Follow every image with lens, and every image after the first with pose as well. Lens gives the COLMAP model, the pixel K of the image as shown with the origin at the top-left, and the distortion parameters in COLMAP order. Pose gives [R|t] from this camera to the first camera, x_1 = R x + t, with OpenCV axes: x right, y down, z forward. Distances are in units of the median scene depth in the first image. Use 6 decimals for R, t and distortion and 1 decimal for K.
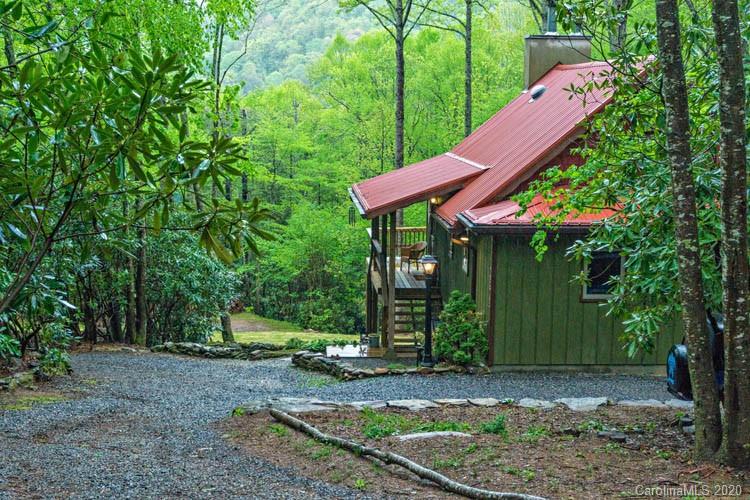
lens RADIAL K [[1139.3, 0, 375.0], [0, 1139.3, 250.0], [0, 0, 1]] dist [-0.006216, -0.005758]
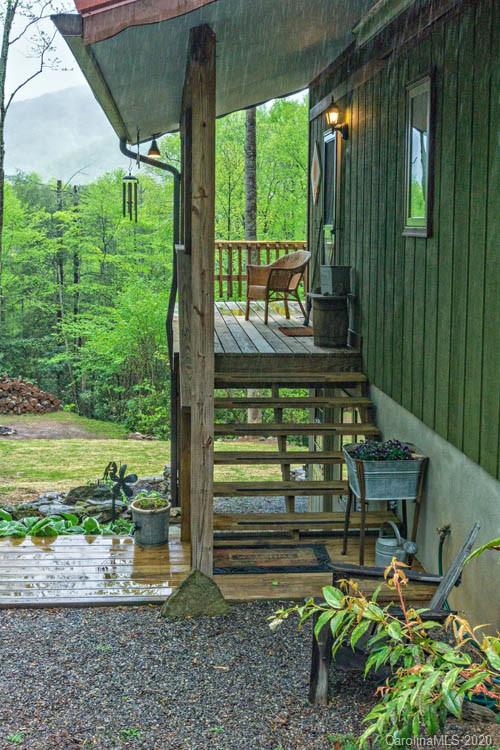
lens RADIAL K [[954.6, 0, 250.0], [0, 954.6, 375.0], [0, 0, 1]] dist [0.010331, 0.036620]
pose [[0.999828, -0.002302, 0.018408, 0.016656], [0.001916, 0.999778, 0.020989, 0.029935], [-0.018452, -0.020950, 0.999610, 0.630144]]
